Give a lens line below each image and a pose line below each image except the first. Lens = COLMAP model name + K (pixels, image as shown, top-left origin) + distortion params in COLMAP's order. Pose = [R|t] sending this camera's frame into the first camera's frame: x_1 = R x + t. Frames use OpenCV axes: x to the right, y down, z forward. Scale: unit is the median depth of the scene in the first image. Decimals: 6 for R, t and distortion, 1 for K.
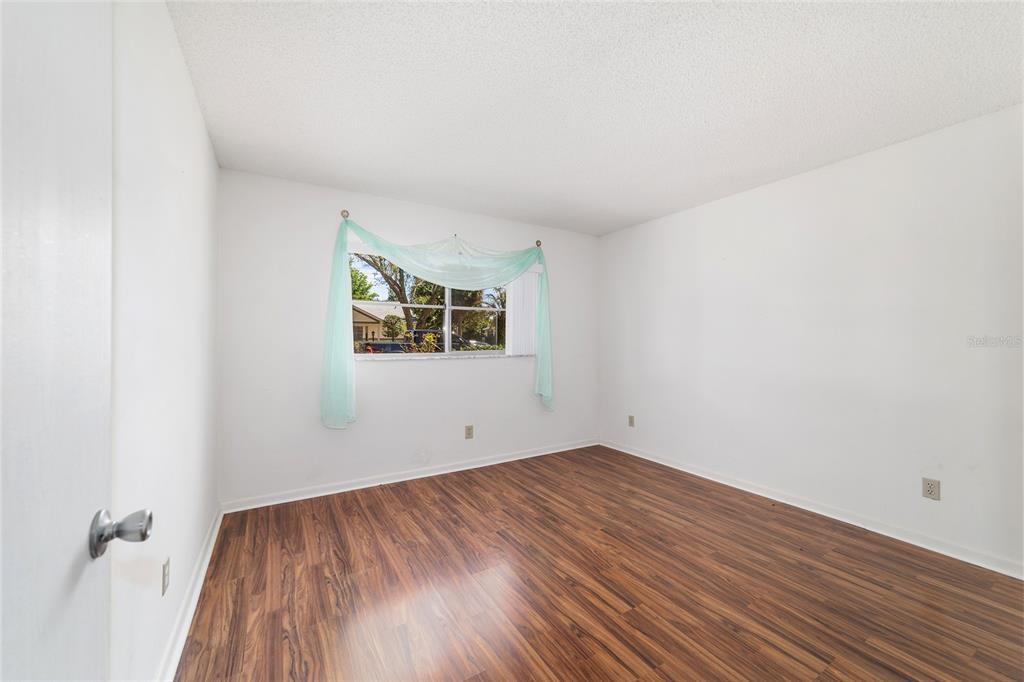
lens RADIAL K [[388.4, 0, 515.6], [0, 388.4, 338.6], [0, 0, 1]] dist [-0.001420, 0.000955]
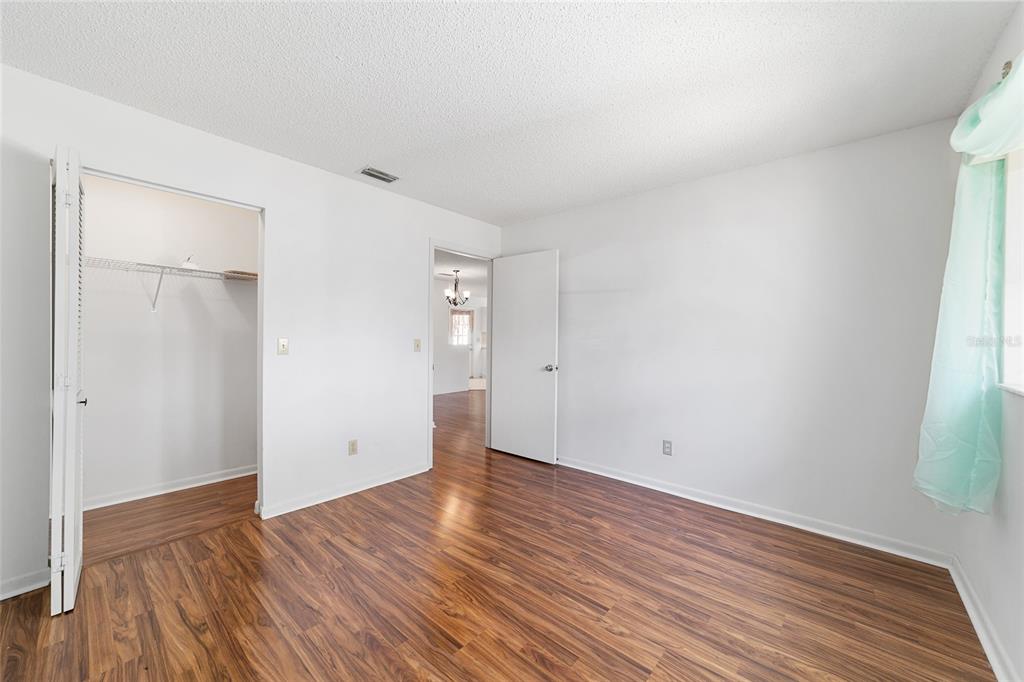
lens RADIAL K [[388.4, 0, 514.9], [0, 388.4, 344.6], [0, 0, 1]] dist [-0.001420, 0.000955]
pose [[-0.953206, -0.003665, -0.302299, 0.380459], [-0.008946, 0.999831, 0.016086, 0.004885], [0.302189, 0.018037, -0.953077, 1.864971]]
